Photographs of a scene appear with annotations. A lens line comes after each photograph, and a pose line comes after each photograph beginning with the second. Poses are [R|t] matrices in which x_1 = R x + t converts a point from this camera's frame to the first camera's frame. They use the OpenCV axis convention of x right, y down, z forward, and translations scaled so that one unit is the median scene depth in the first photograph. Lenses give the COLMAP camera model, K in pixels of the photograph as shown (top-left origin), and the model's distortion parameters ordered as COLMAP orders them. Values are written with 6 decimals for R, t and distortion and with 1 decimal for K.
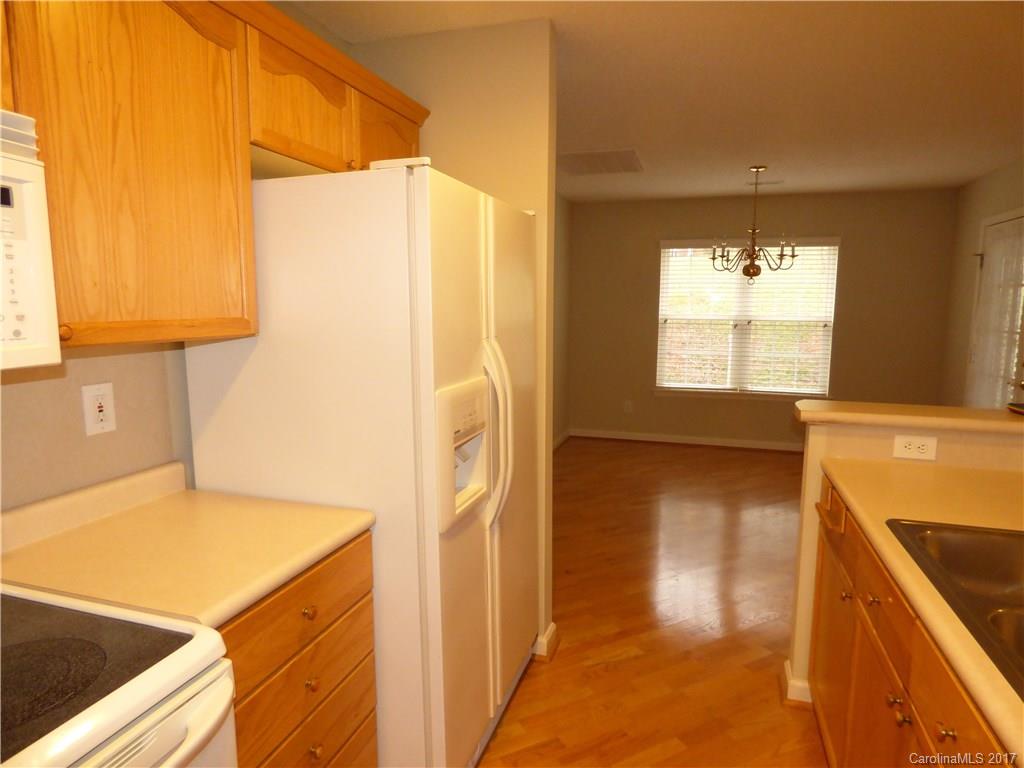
lens RADIAL K [[608.6, 0, 517.7], [0, 608.6, 381.4], [0, 0, 1]] dist [-0.014240, 0.002618]
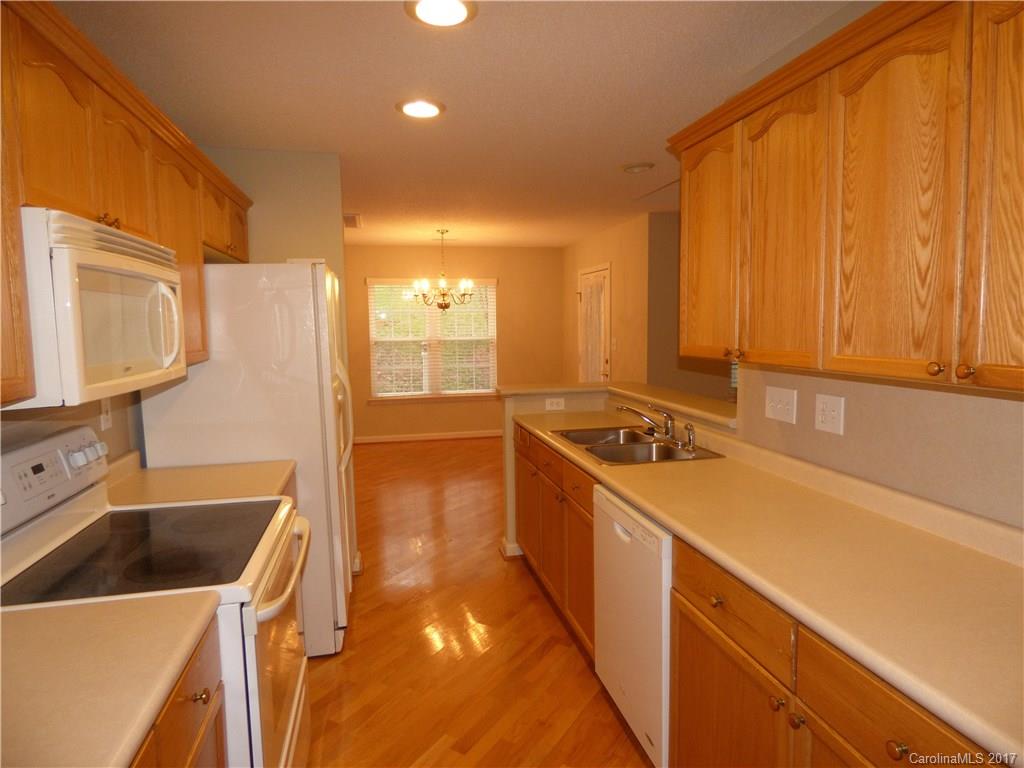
lens RADIAL K [[608.6, 0, 517.7], [0, 608.6, 381.4], [0, 0, 1]] dist [-0.014240, 0.002618]
pose [[0.857734, -0.060693, 0.510499, -0.490117], [0.078525, 0.996822, -0.013424, 0.057266], [-0.508062, 0.051601, 0.859773, -0.695178]]
